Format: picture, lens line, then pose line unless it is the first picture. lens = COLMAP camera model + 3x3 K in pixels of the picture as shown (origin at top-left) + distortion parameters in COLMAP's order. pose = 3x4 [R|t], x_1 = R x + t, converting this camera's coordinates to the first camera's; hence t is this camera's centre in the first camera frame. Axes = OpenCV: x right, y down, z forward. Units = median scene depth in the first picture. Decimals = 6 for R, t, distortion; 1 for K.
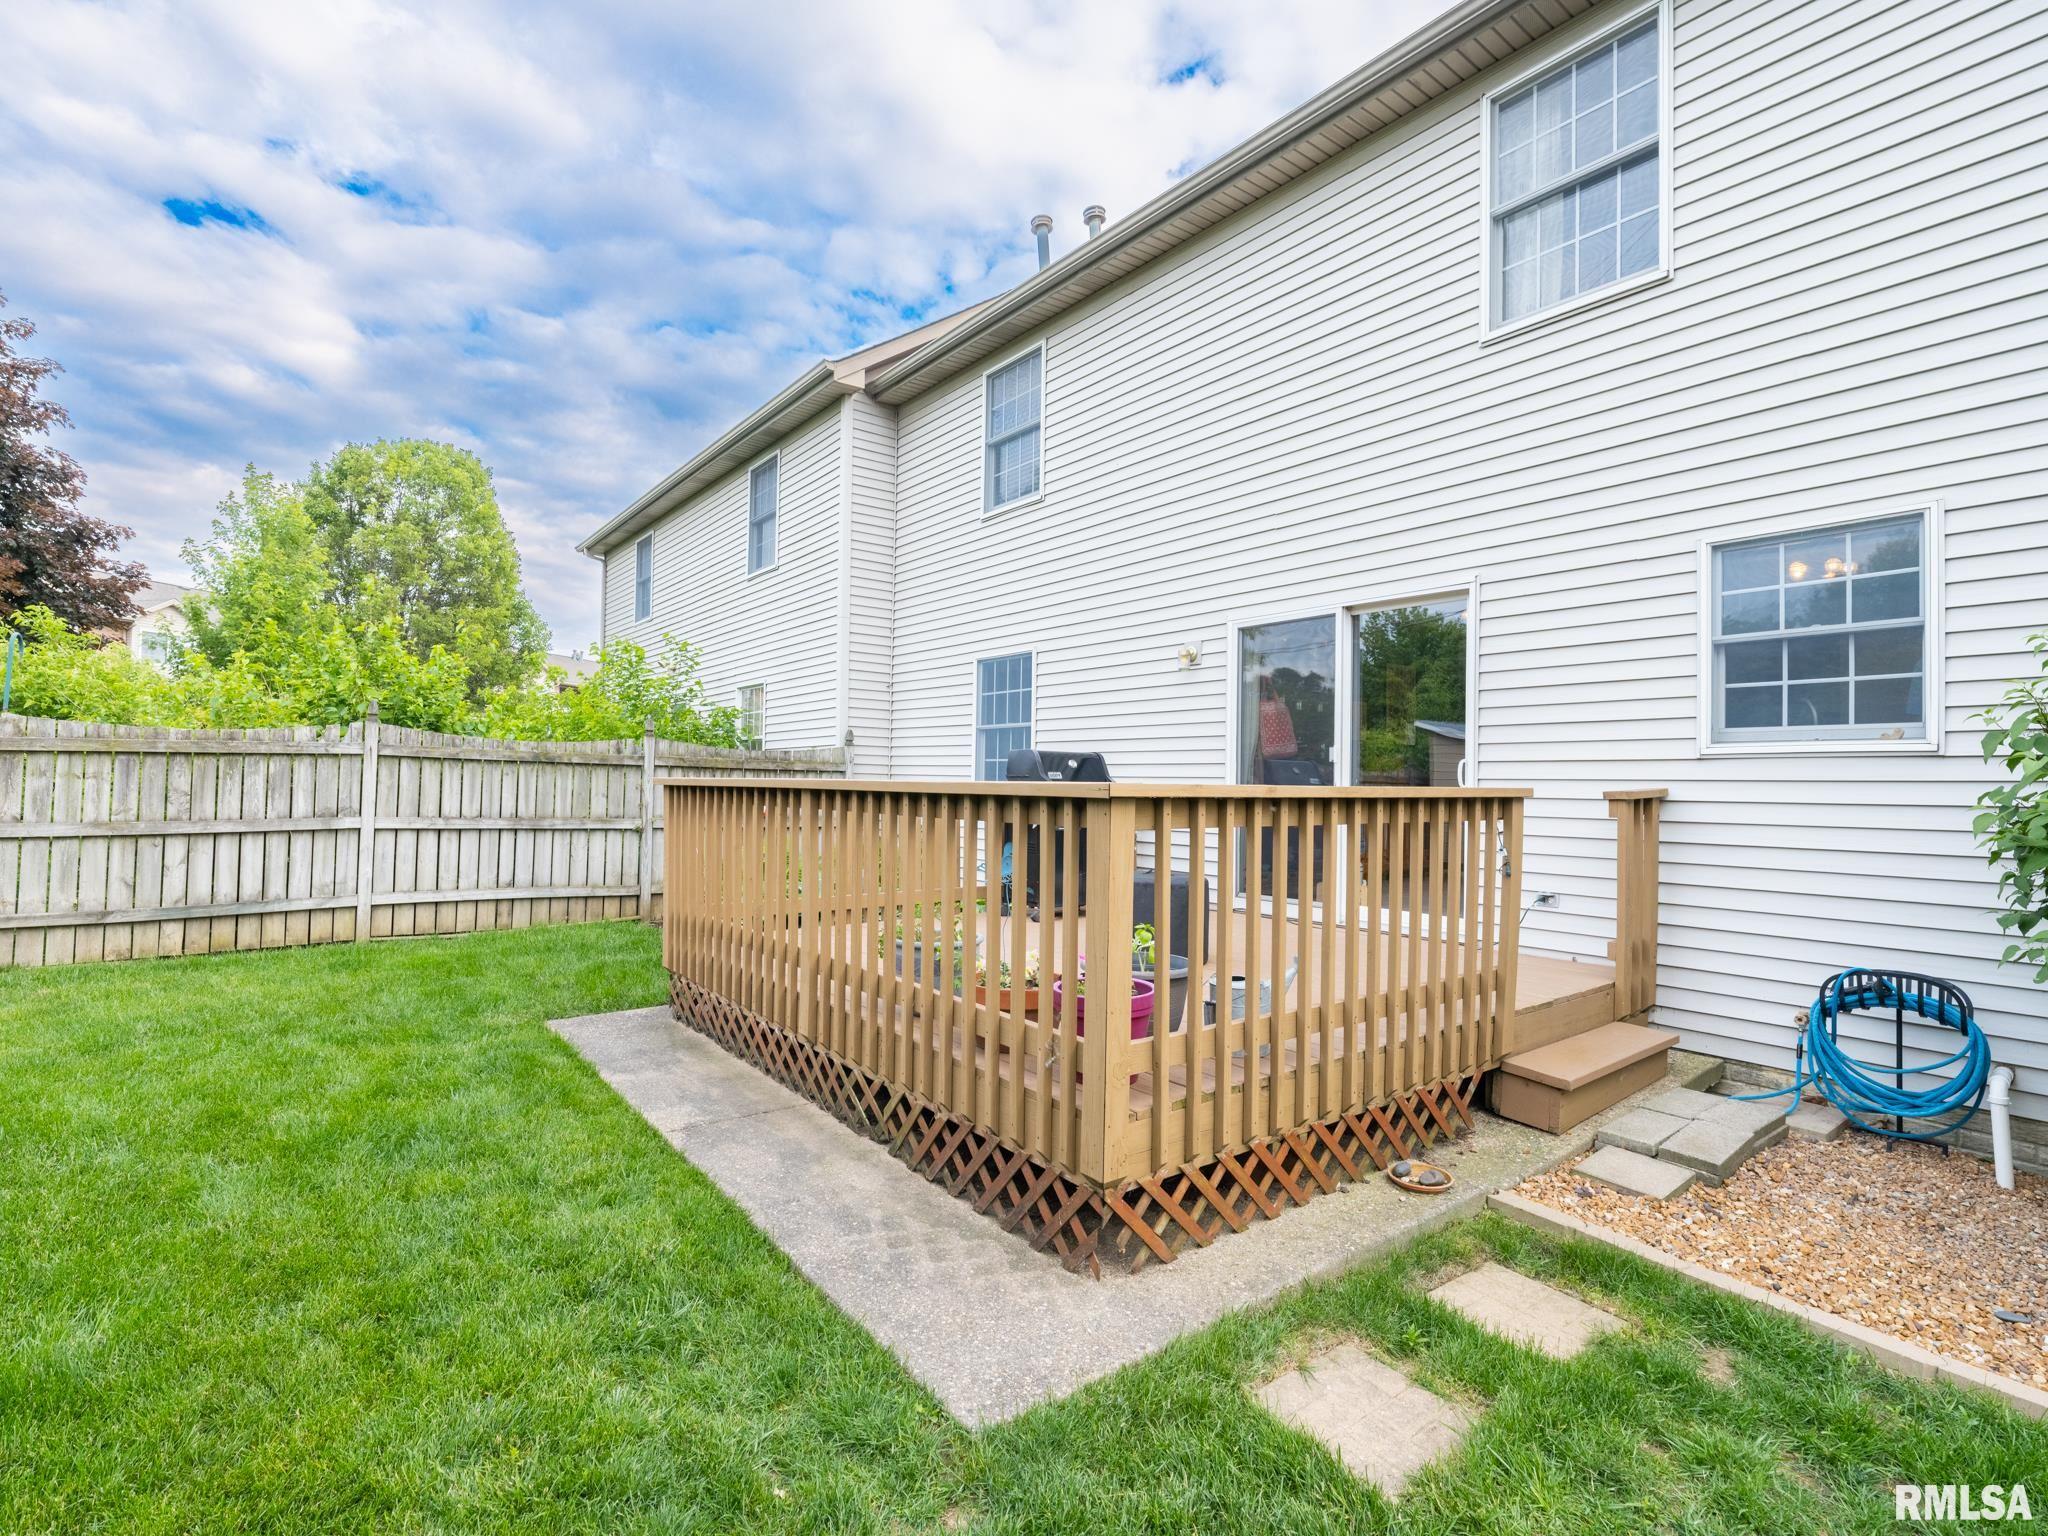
lens RADIAL K [[985.1, 0, 1024.0], [0, 985.1, 768.0], [0, 0, 1]] dist [-0.004242, -0.001992]
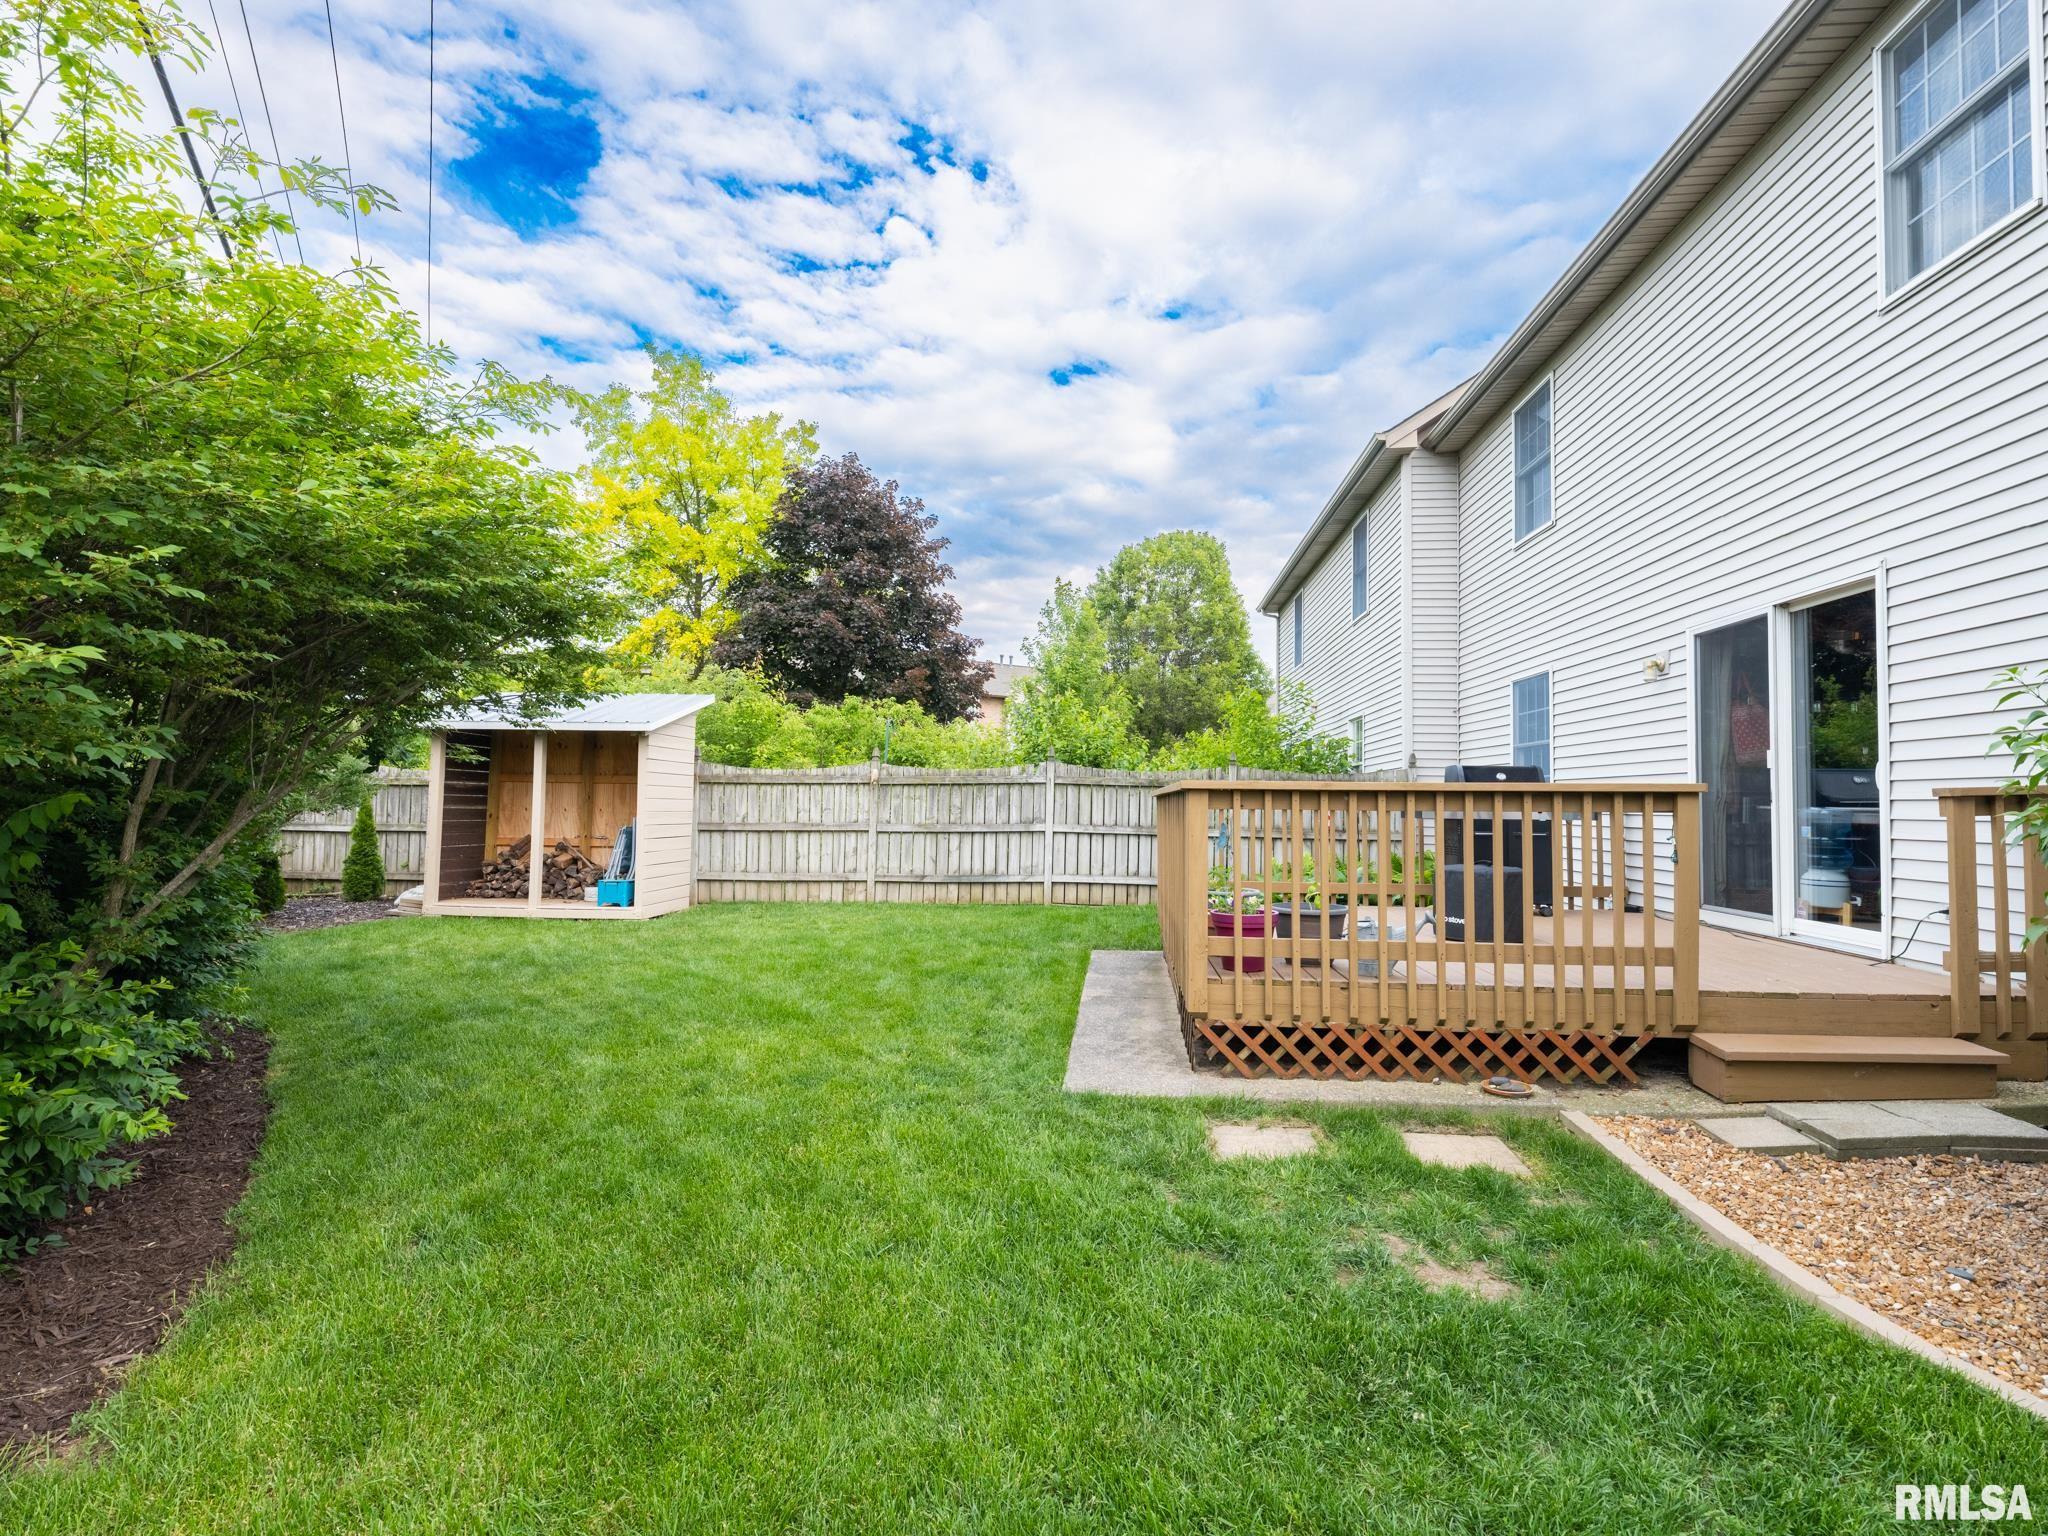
lens RADIAL K [[985.1, 0, 1024.0], [0, 985.1, 768.0], [0, 0, 1]] dist [-0.004242, -0.001992]
pose [[0.736517, -0.031226, -0.675698, 0.332034], [0.010642, 0.999345, -0.034582, 0.015225], [0.676336, 0.018279, 0.736367, -0.151591]]
